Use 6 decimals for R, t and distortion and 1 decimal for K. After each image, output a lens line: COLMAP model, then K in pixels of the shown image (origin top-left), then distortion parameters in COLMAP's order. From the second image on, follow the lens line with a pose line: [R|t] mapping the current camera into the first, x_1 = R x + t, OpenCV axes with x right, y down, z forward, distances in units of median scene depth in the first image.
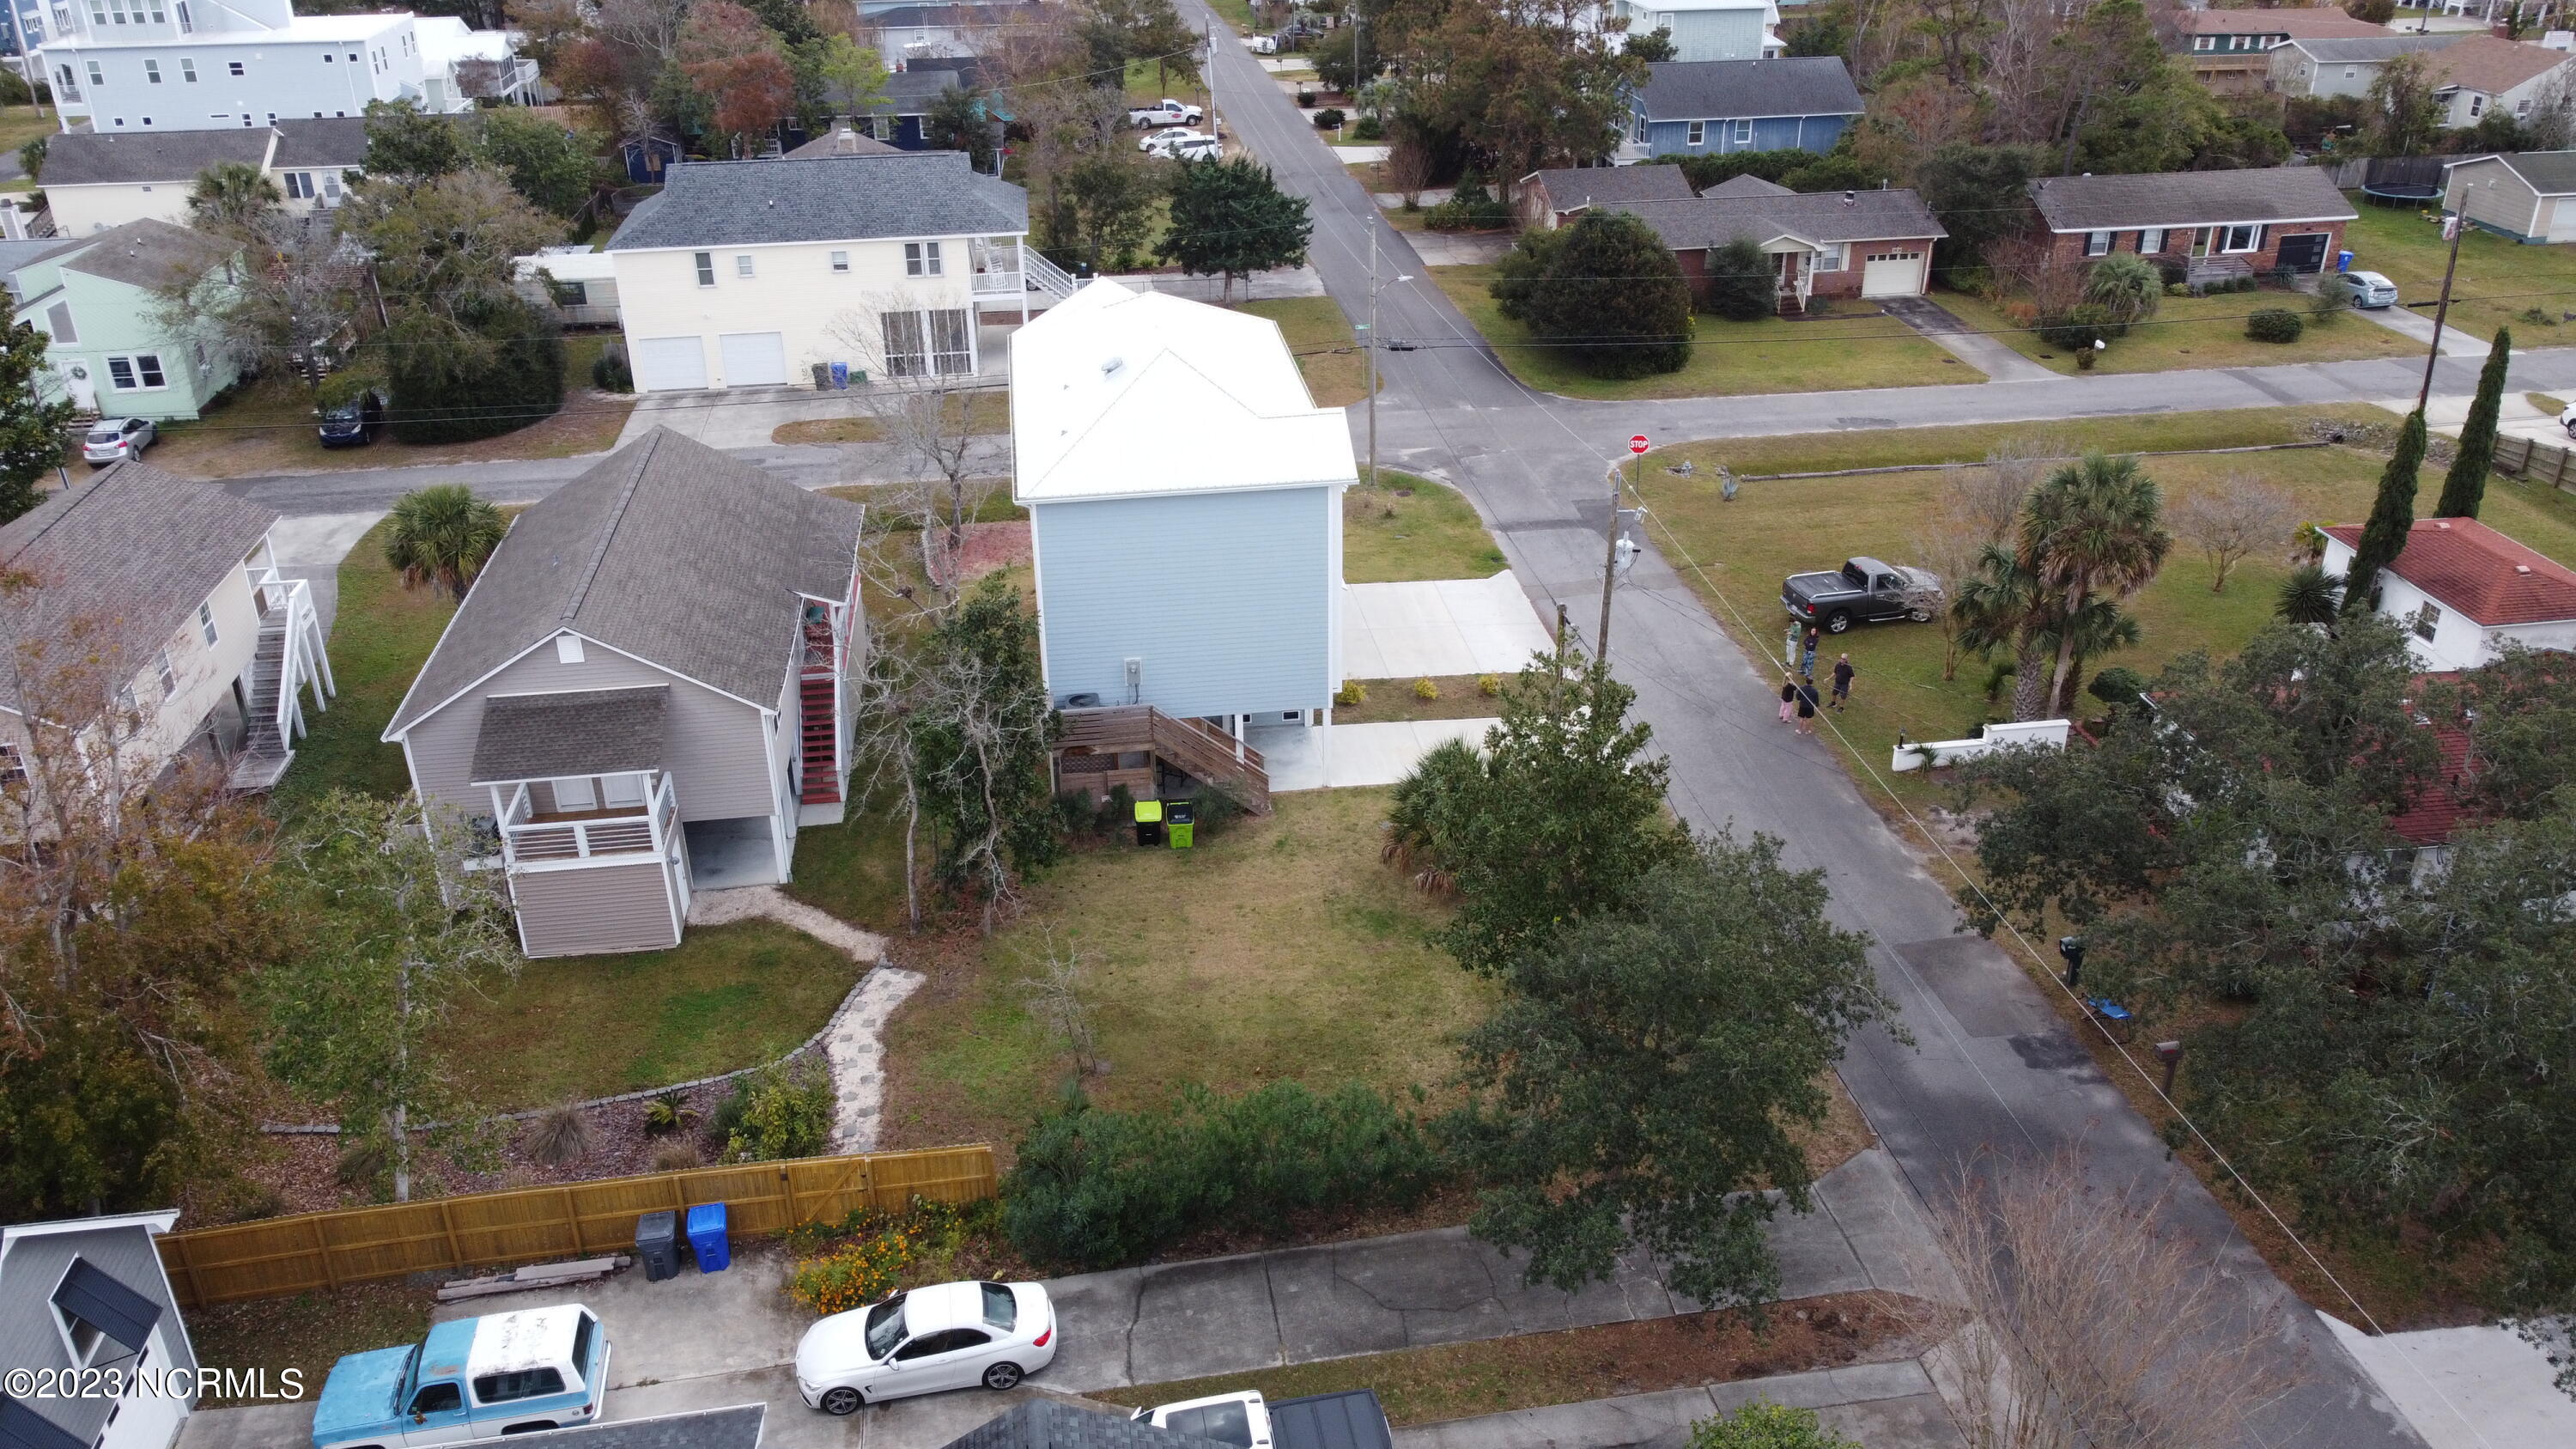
lens RADIAL K [[1935.7, 0, 1297.7], [0, 1935.7, 731.9], [0, 0, 1]] dist [0.000516, -0.001233]
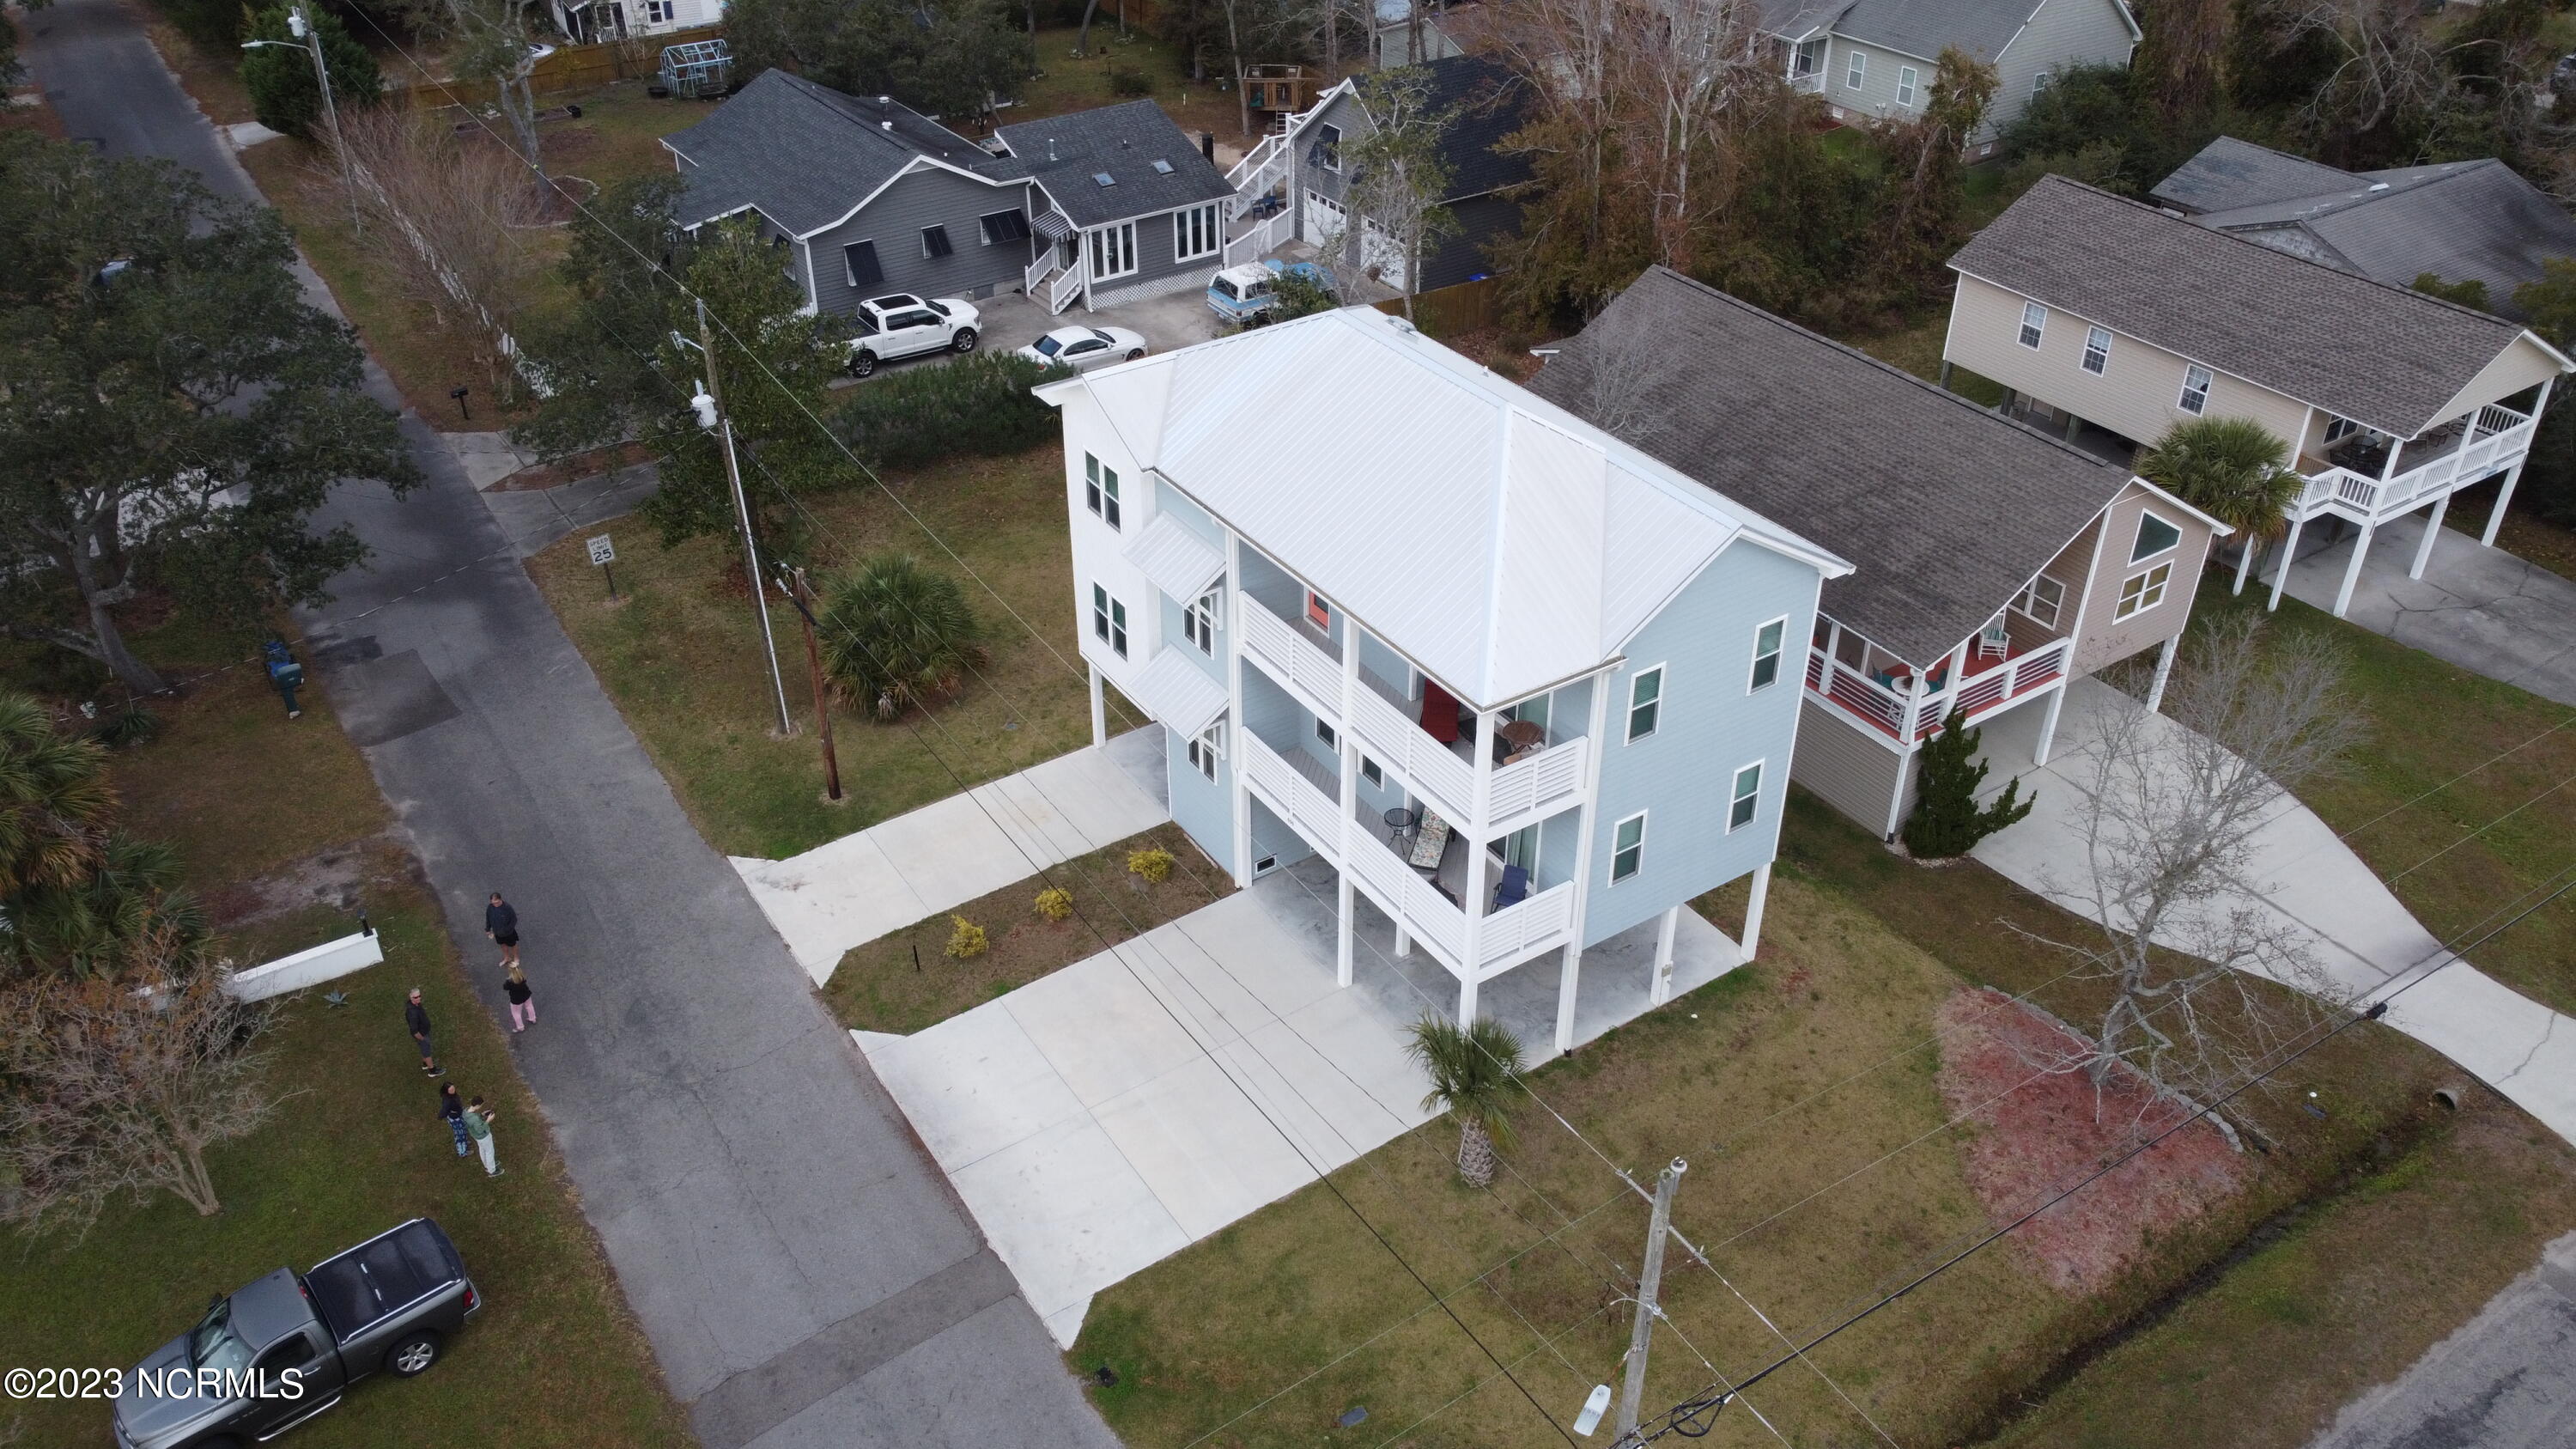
lens RADIAL K [[1951.2, 0, 1292.3], [0, 1951.2, 706.6], [0, 0, 1]] dist [0.002825, 0.000181]
pose [[-0.903504, 0.241853, -0.353818, 0.166942], [-0.189768, 0.514465, 0.836250, -0.501988], [0.384277, 0.822699, -0.418925, 0.965048]]
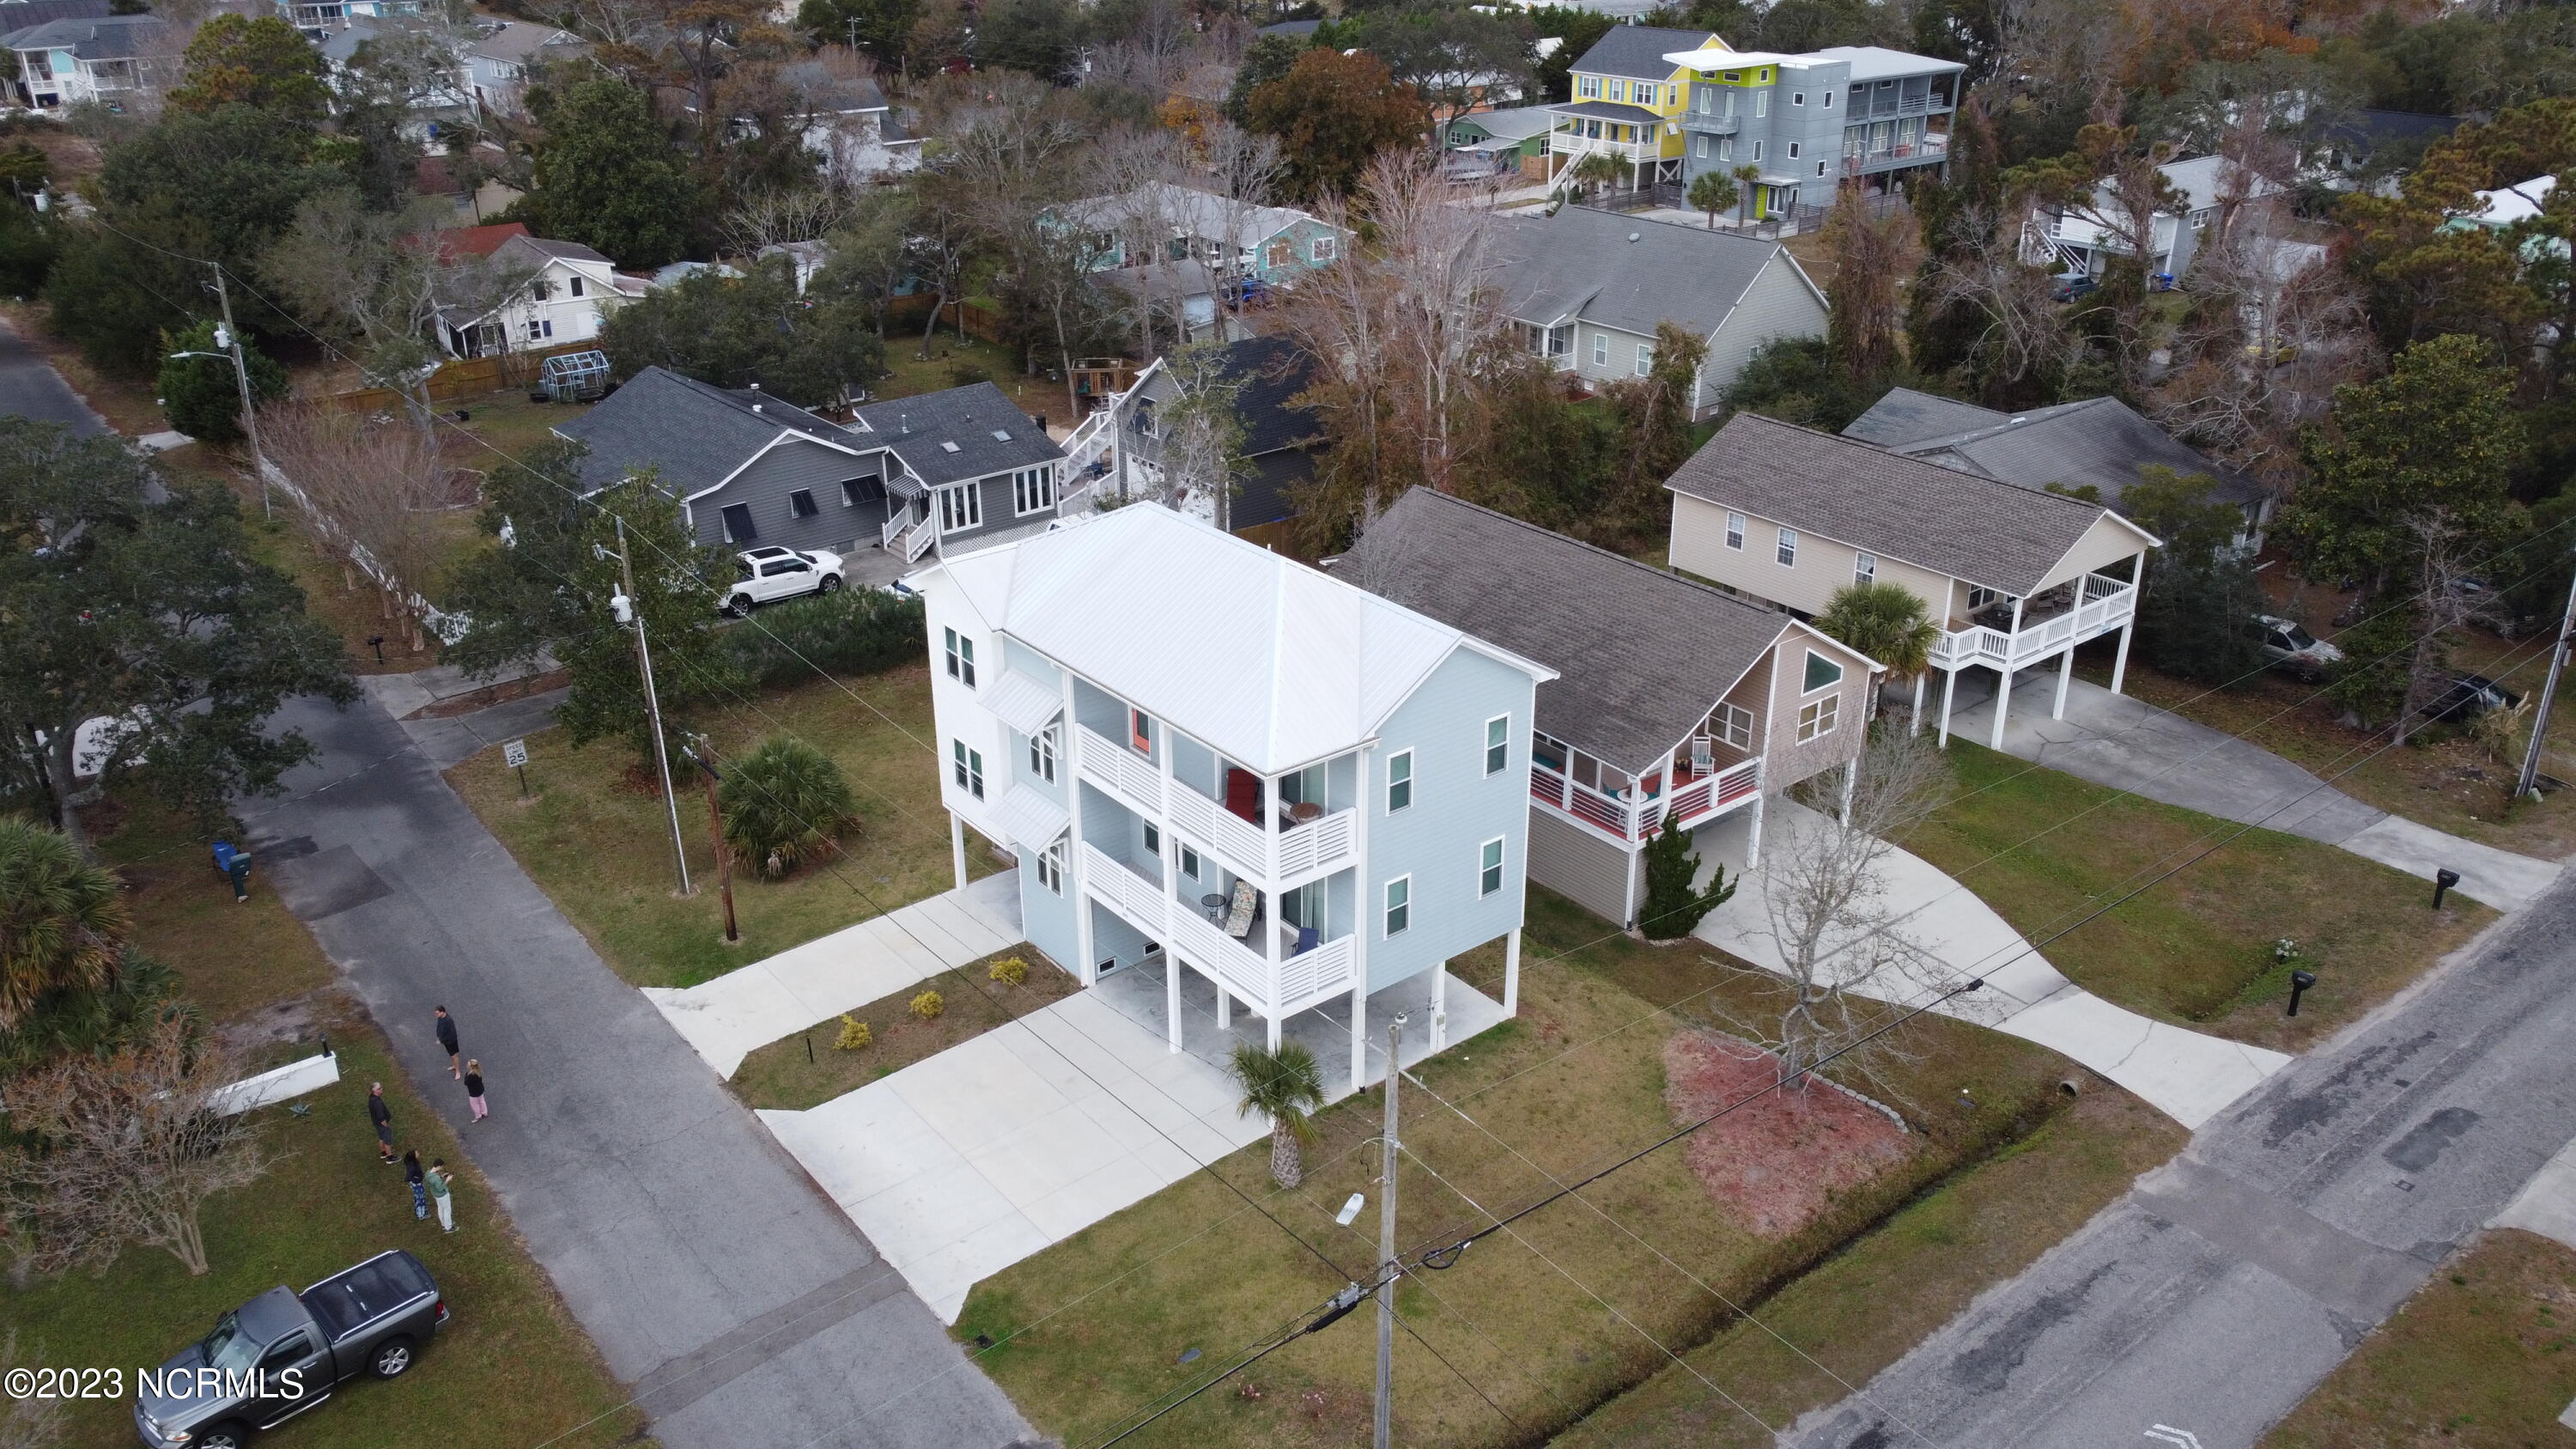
lens RADIAL K [[1951.2, 0, 1292.3], [0, 1951.2, 706.6], [0, 0, 1]] dist [0.002825, 0.000181]
pose [[-0.861710, 0.217806, -0.458276, 0.215549], [-0.222560, 0.649417, 0.727135, -0.560404], [0.455986, 0.728573, -0.511134, 1.065164]]
